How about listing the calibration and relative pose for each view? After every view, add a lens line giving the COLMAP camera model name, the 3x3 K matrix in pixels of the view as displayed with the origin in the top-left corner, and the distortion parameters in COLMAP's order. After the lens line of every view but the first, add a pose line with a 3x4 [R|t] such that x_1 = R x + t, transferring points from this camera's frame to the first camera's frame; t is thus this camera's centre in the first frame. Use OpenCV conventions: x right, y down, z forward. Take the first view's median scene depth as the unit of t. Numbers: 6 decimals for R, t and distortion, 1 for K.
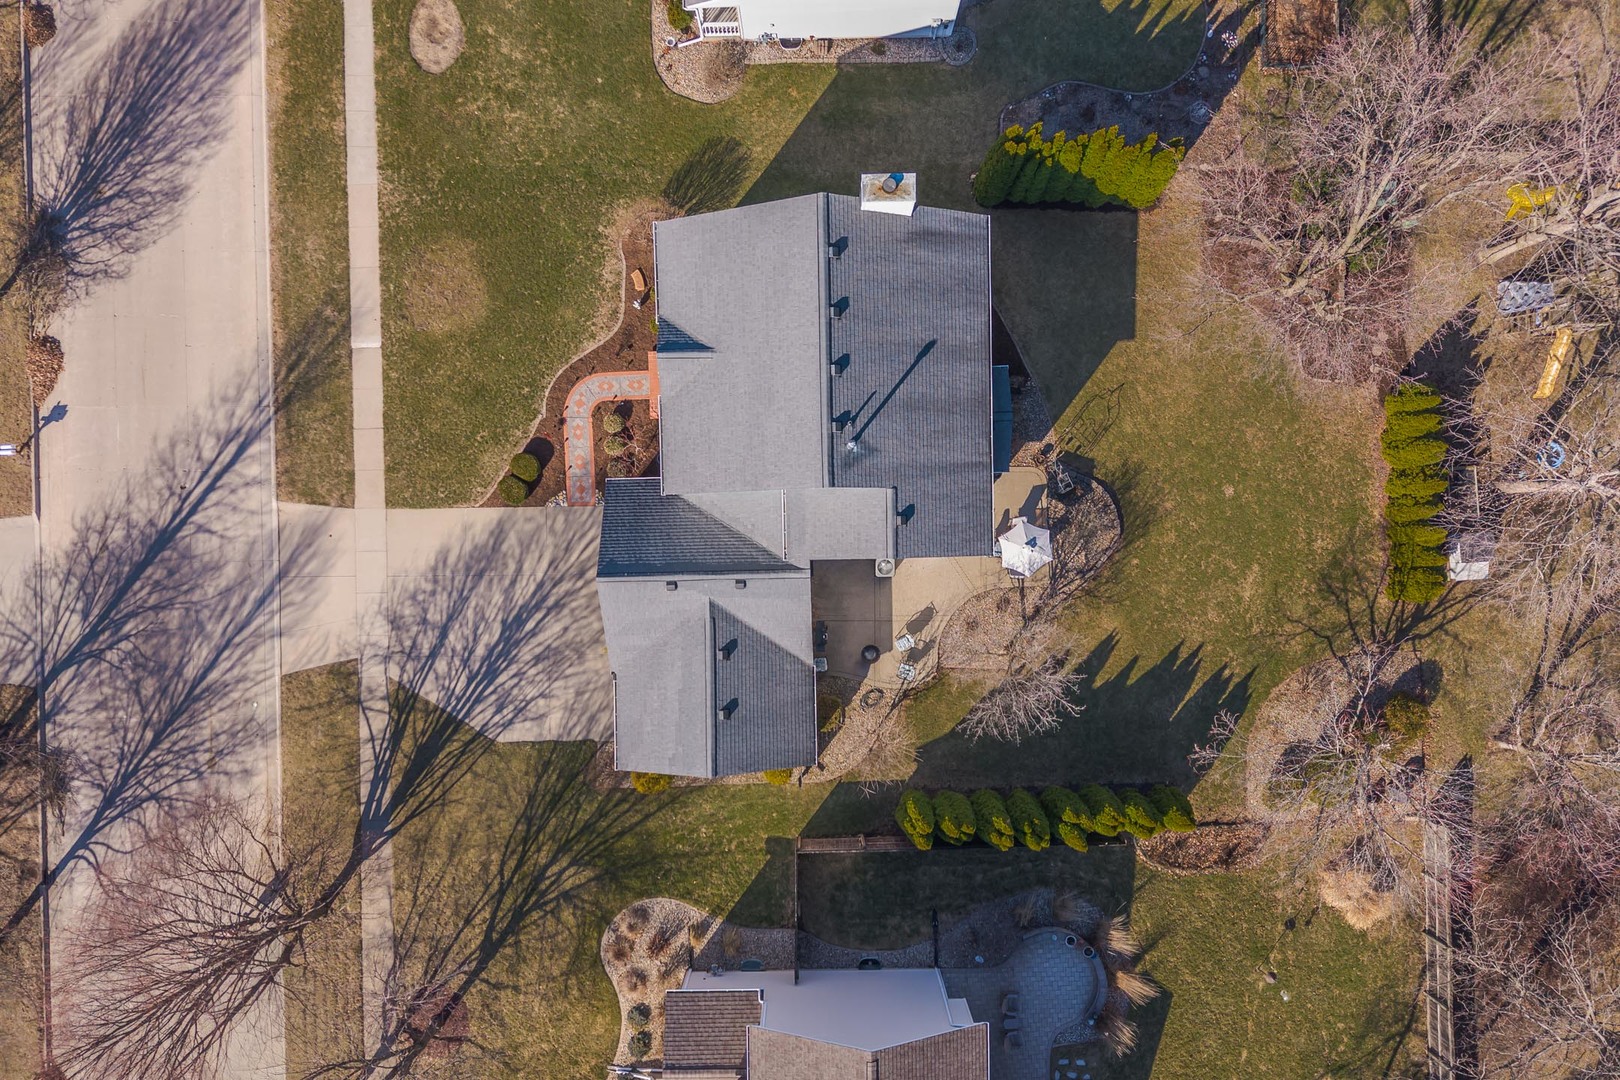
lens RADIAL K [[1082.8, 0, 808.8], [0, 1082.8, 552.2], [0, 0, 1]] dist [0.062011, -0.078024]
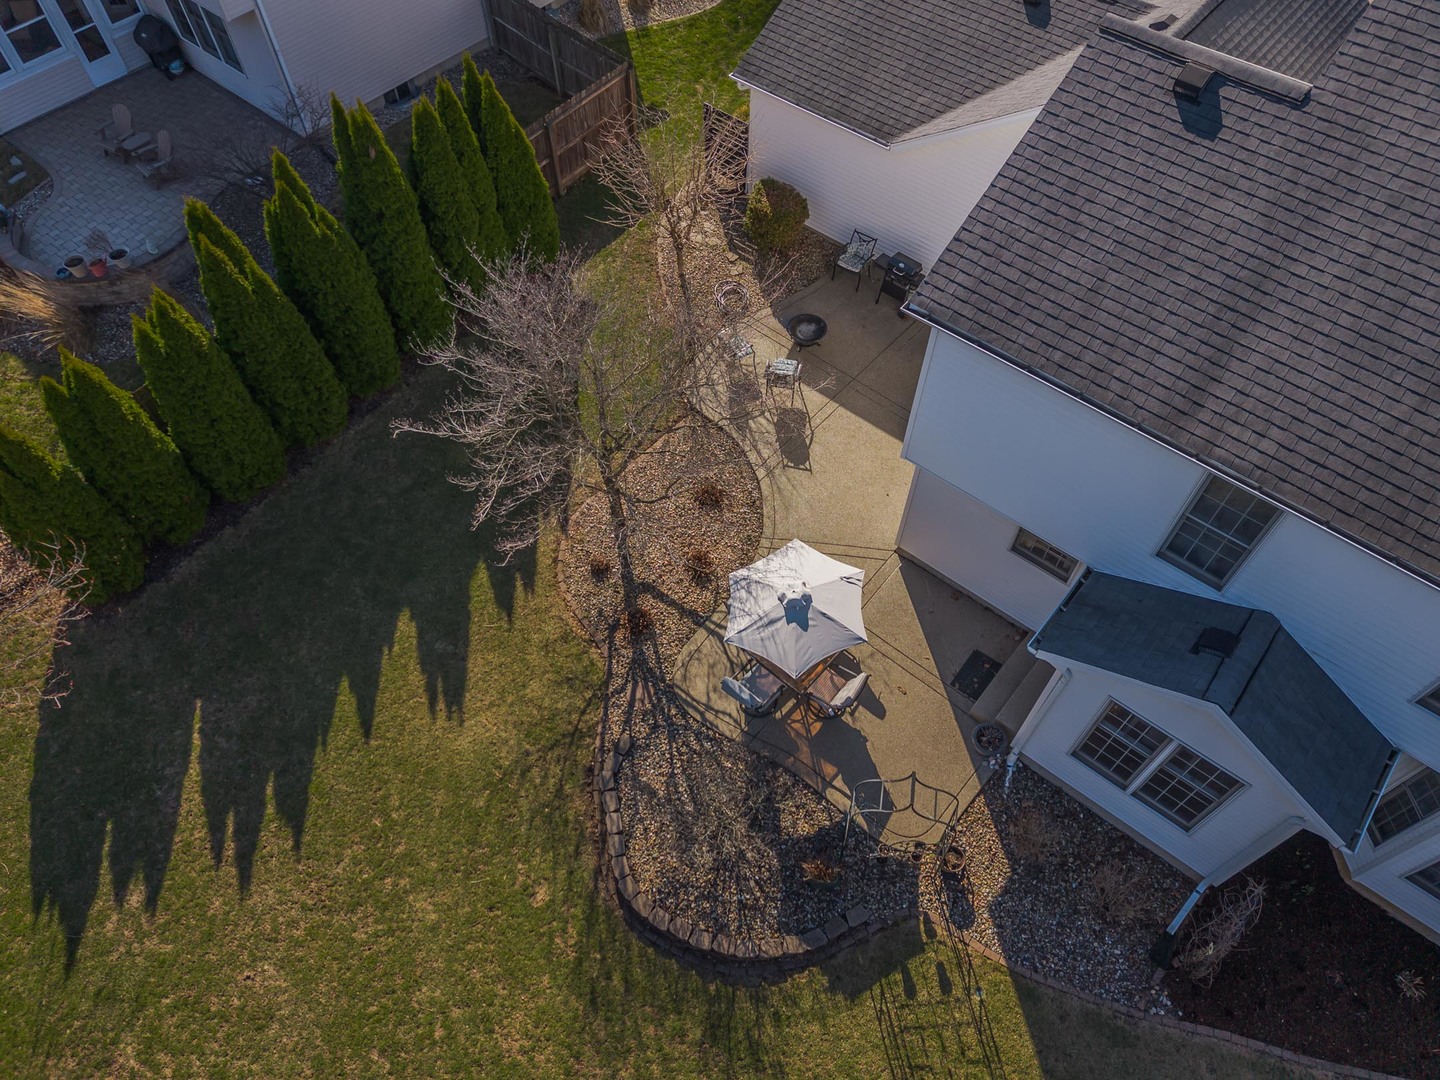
lens RADIAL K [[974.7, 0, 720.0], [0, 974.7, 540.0], [0, 0, 1]] dist [0.014346, -0.012388]
pose [[-0.653453, 0.627191, -0.423828, 0.325764], [-0.756838, -0.530990, 0.381111, -0.093538], [0.013981, 0.569808, 0.821659, 0.685395]]
